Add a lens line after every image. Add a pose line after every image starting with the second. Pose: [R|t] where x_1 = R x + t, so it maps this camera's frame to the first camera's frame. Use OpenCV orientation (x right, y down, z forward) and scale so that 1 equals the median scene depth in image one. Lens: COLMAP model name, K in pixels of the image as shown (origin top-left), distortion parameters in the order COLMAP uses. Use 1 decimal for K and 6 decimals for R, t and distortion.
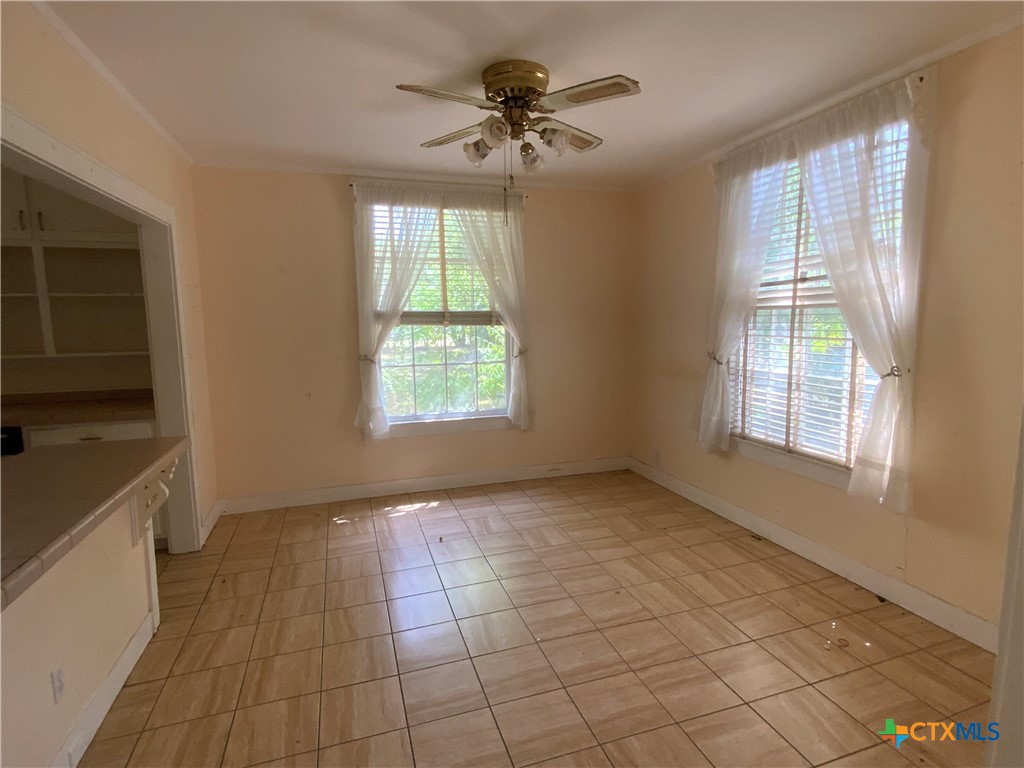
lens RADIAL K [[541.1, 0, 514.2], [0, 541.1, 381.4], [0, 0, 1]] dist [-0.000665, -0.000280]
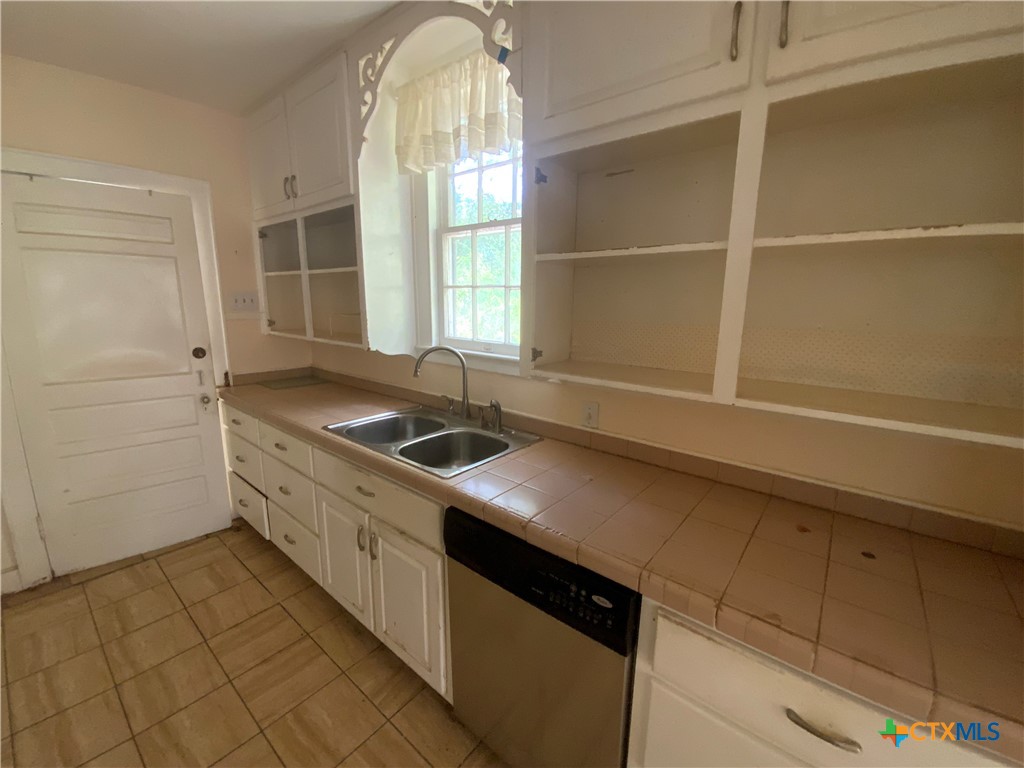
lens RADIAL K [[417.5, 0, 515.1], [0, 417.5, 382.1], [0, 0, 1]] dist [0.000160, 0.000114]
pose [[0.527823, 0.183843, -0.829219, -0.697646], [-0.122070, 0.982578, 0.140142, -0.087388], [0.840537, 0.027253, 0.541069, 0.714345]]
